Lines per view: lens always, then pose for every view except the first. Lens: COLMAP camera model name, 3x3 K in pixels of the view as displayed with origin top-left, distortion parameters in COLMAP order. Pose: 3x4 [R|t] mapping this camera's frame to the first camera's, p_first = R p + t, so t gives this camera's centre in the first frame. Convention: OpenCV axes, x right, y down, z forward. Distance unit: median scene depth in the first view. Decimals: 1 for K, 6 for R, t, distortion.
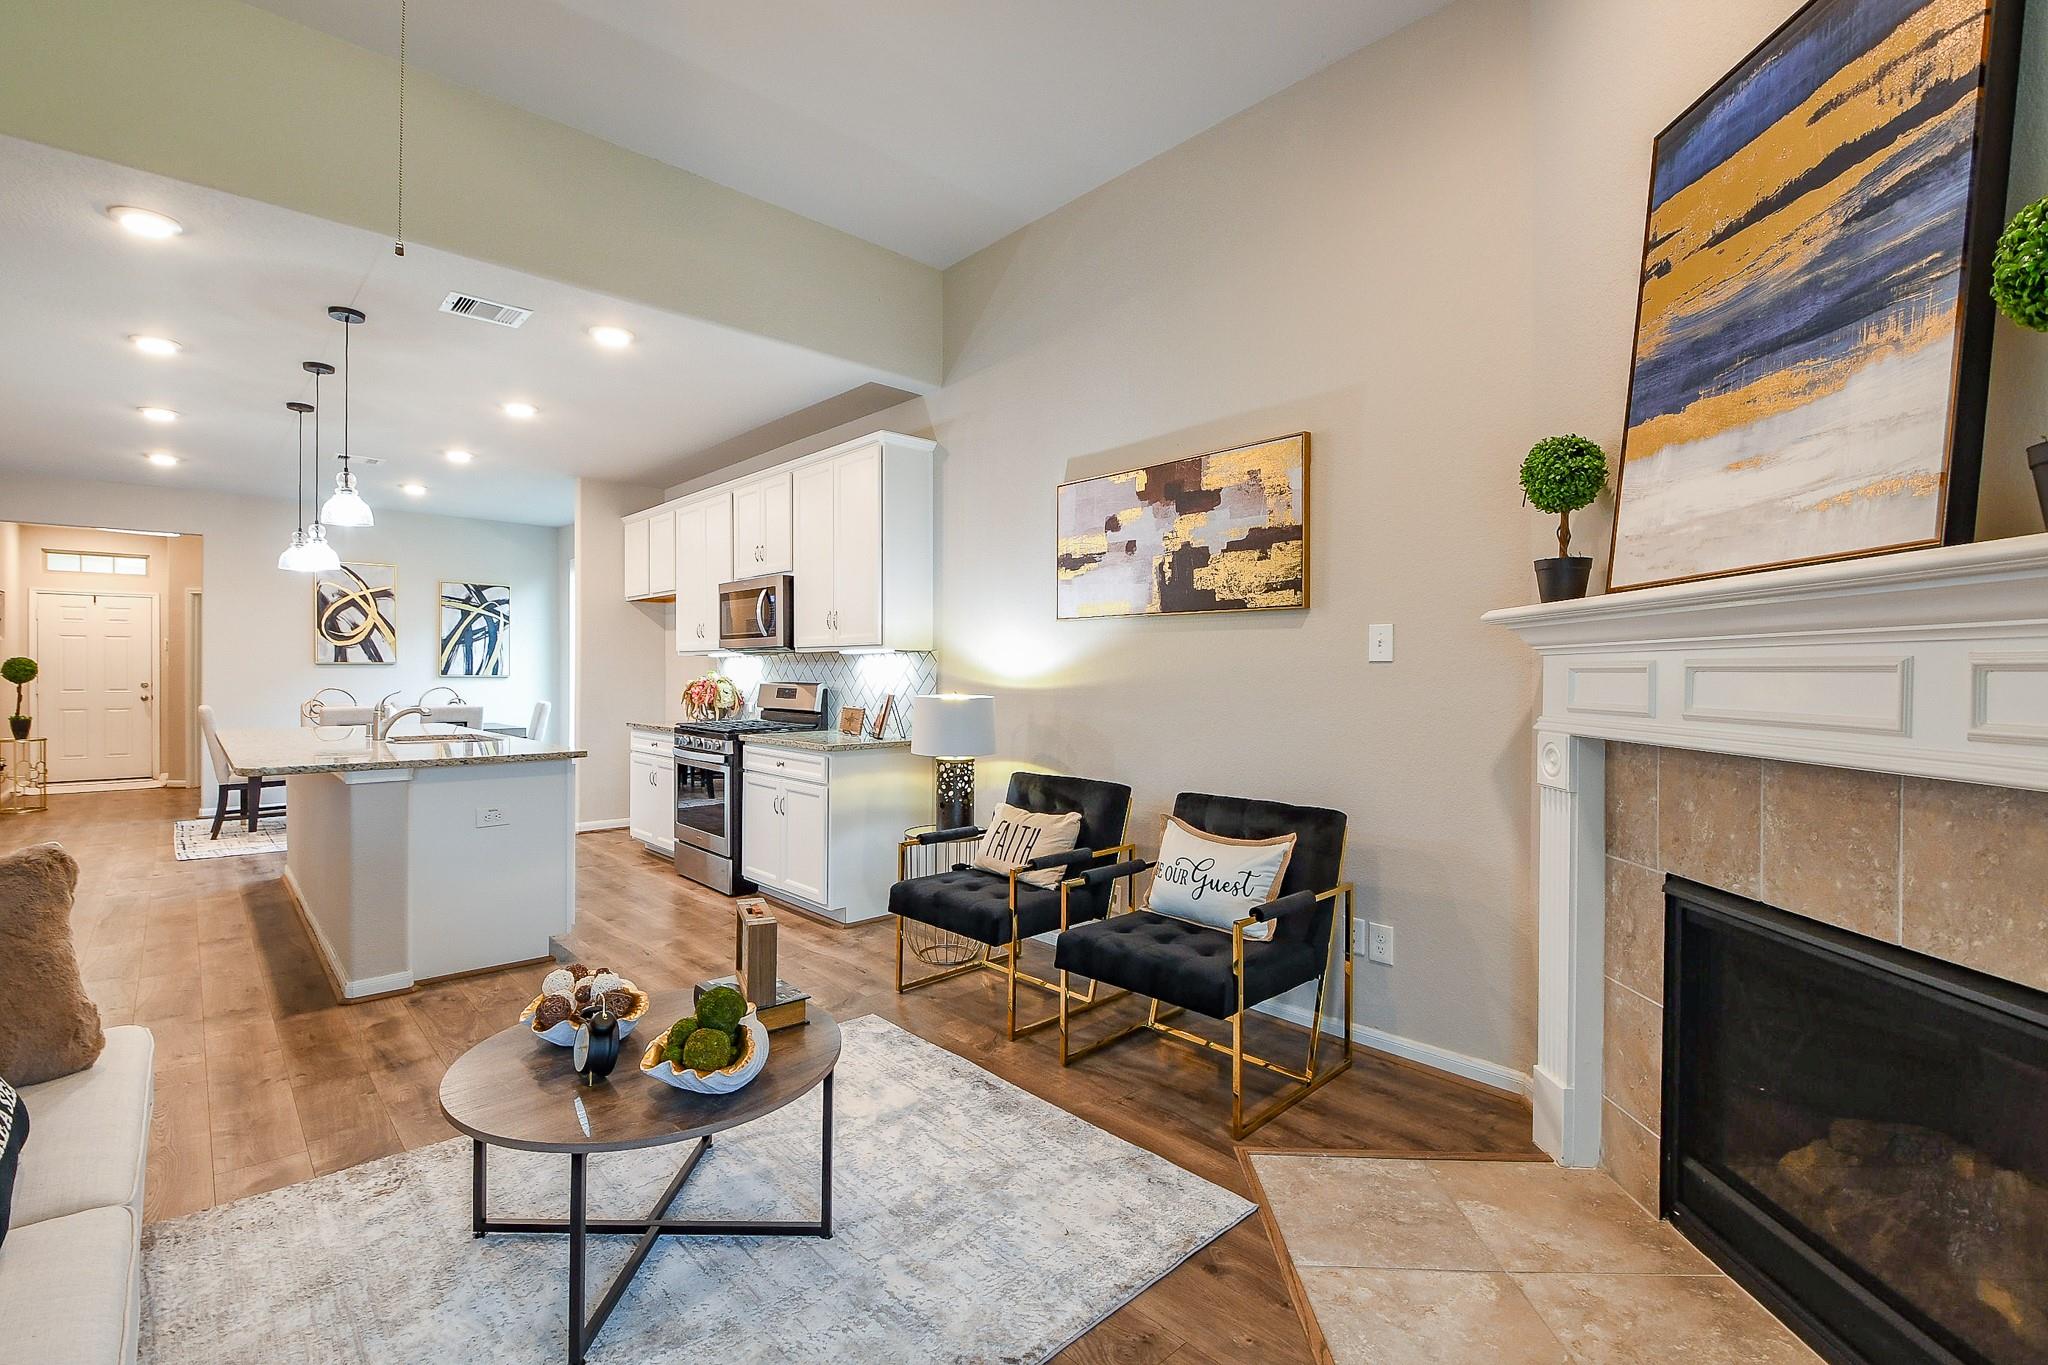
lens RADIAL K [[907.4, 0, 998.7], [0, 907.4, 678.0], [0, 0, 1]] dist [0.011993, -0.015831]
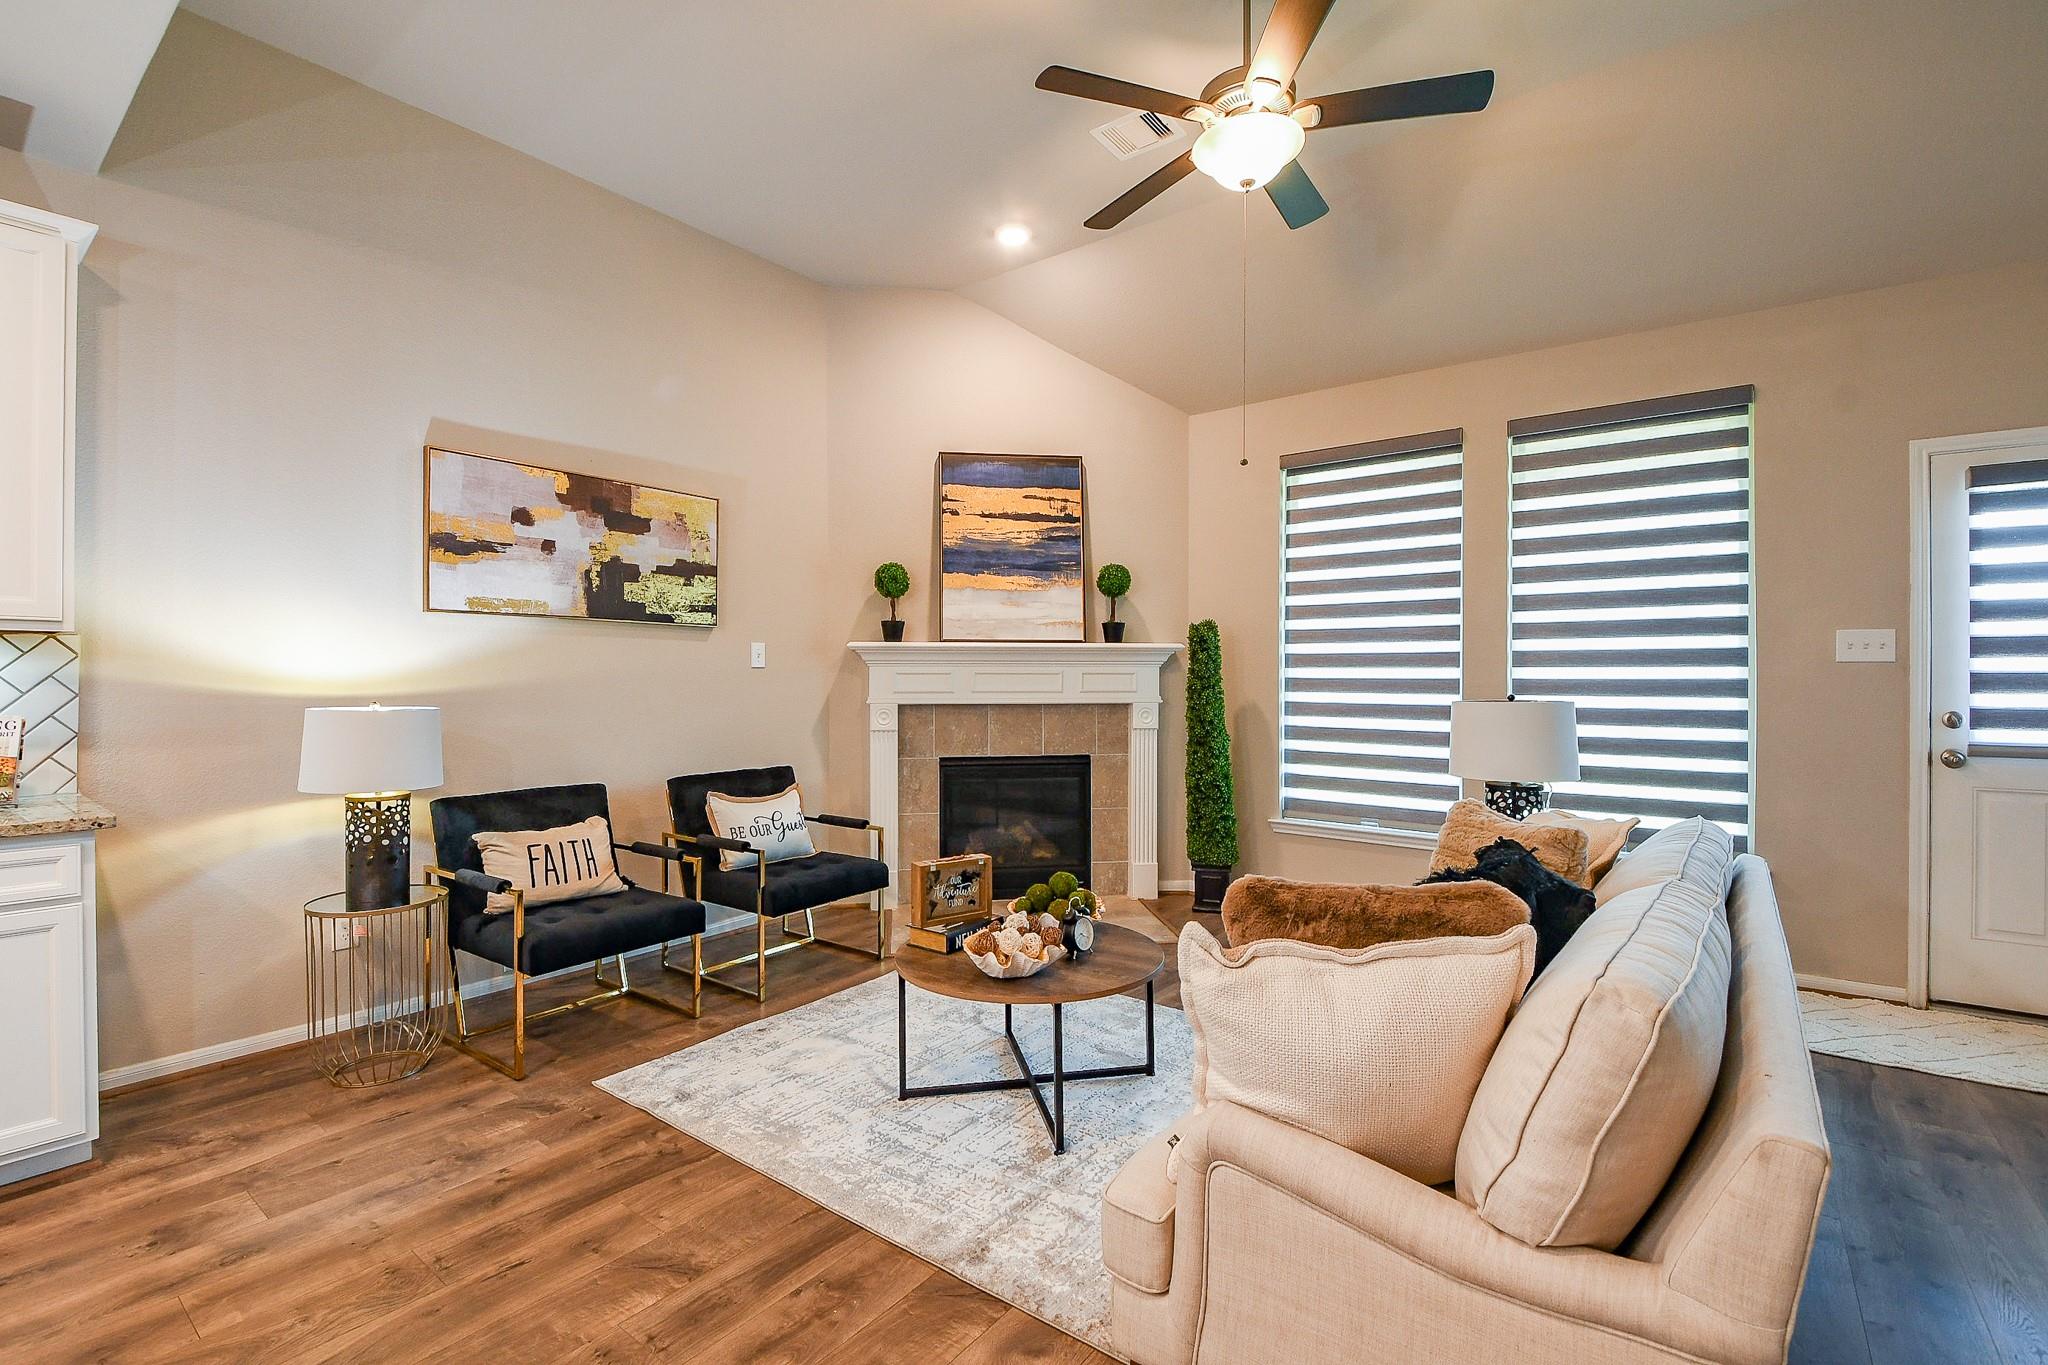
lens RADIAL K [[907.4, 0, 1010.6], [0, 907.4, 671.7], [0, 0, 1]] dist [0.011993, -0.015831]
pose [[-0.180189, 0.002247, 0.983629, -0.433298], [0.003944, 0.999991, -0.001561, -0.002513], [-0.983624, 0.003598, -0.180197, 0.323003]]
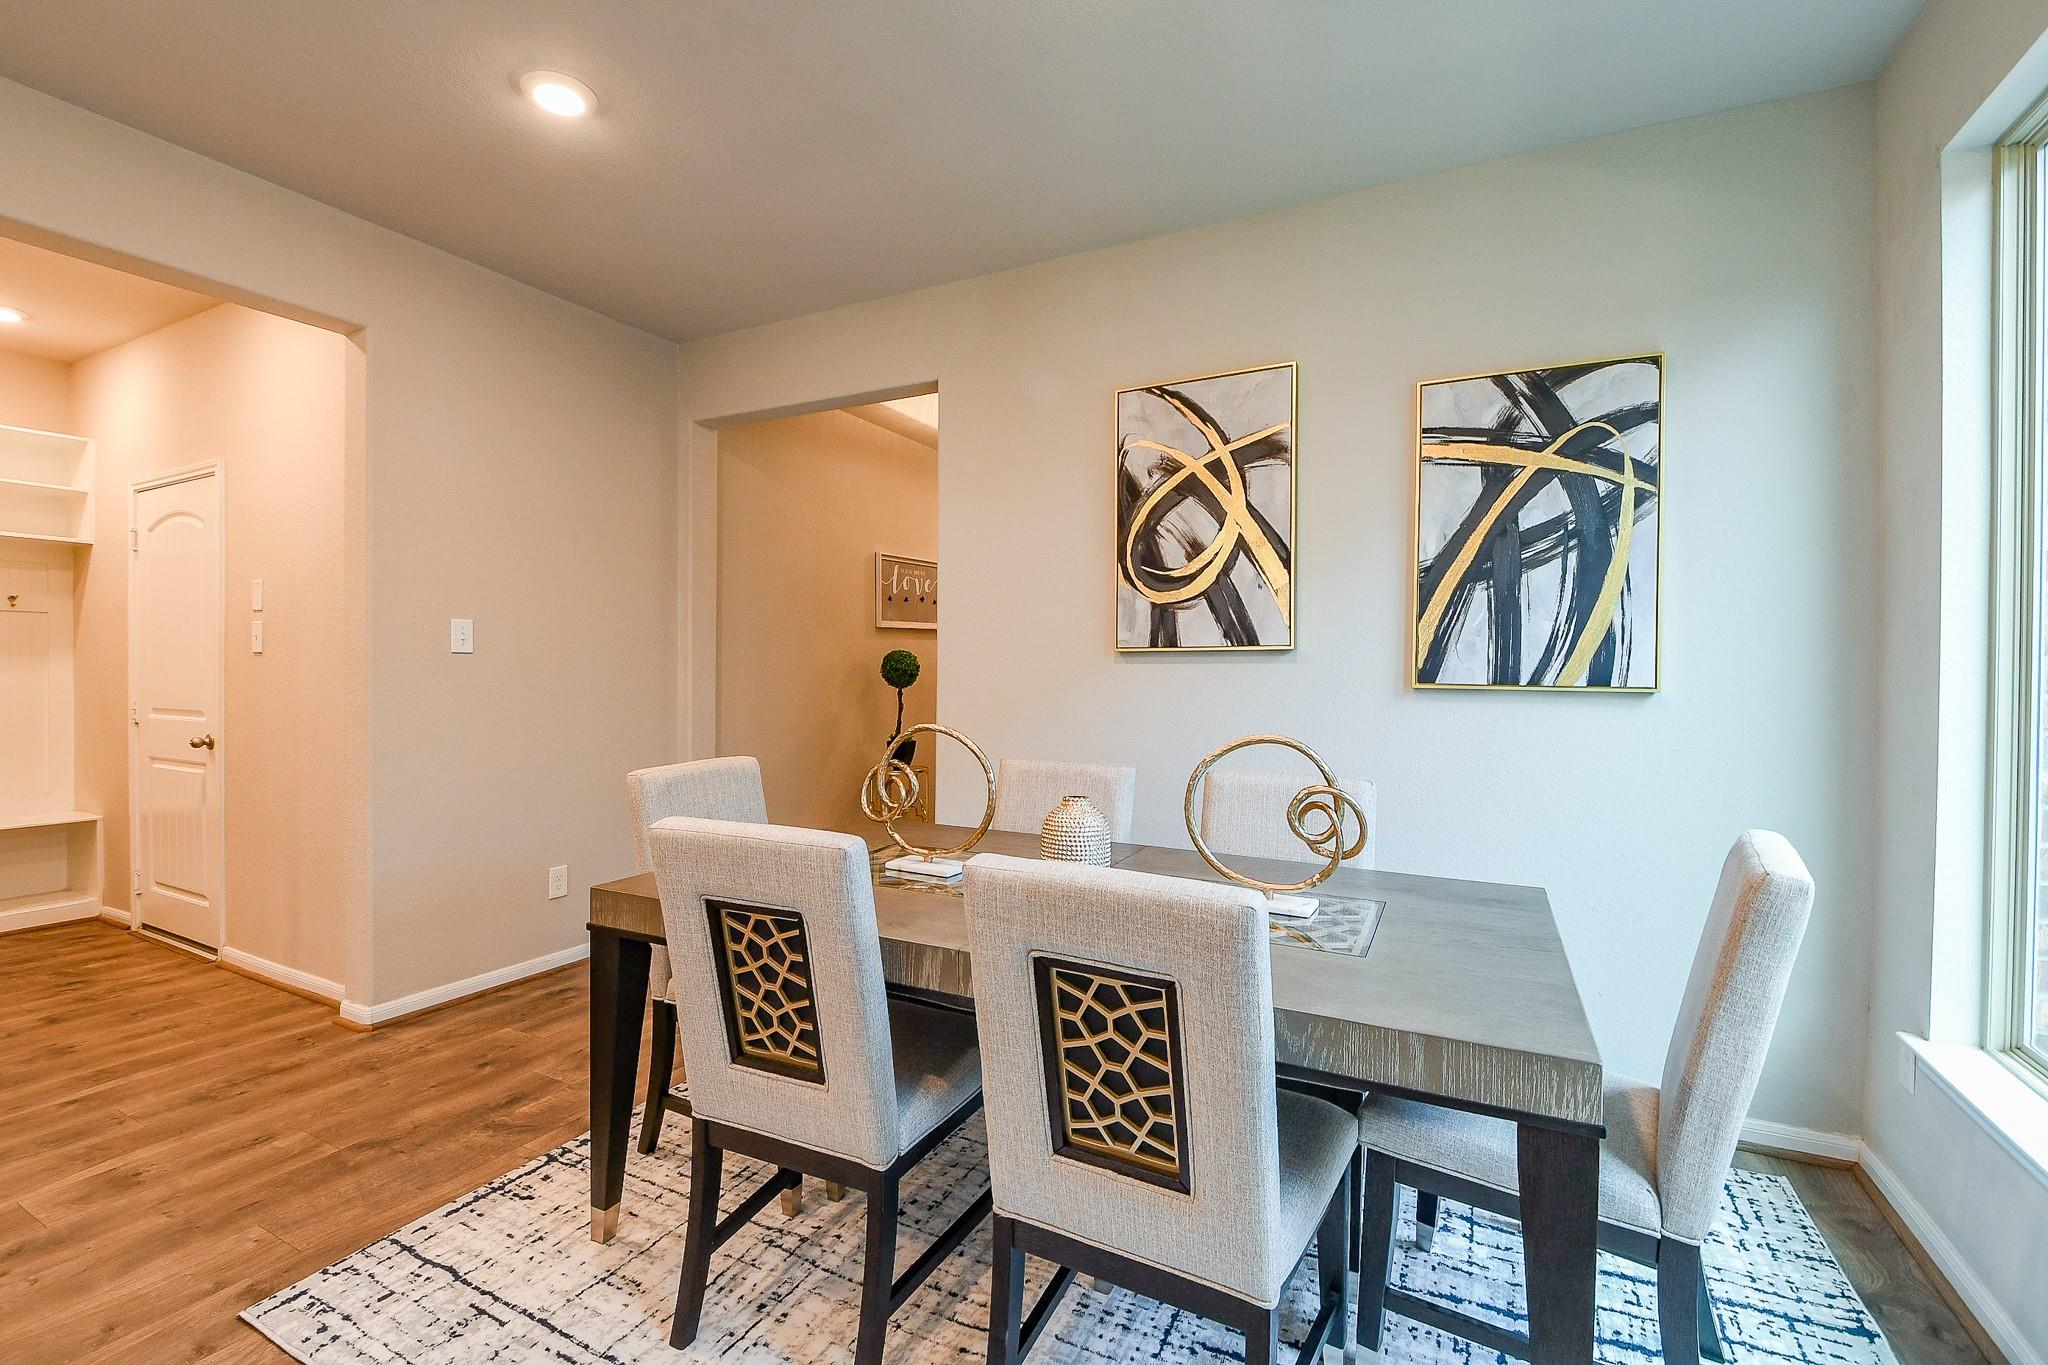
lens RADIAL K [[907.4, 0, 1001.8], [0, 907.4, 679.6], [0, 0, 1]] dist [0.011993, -0.015831]
pose [[0.338621, 0.008589, -0.940884, -0.406605], [-0.010483, 0.999931, 0.005355, -0.005481], [0.940864, 0.008050, 0.338688, 0.840784]]
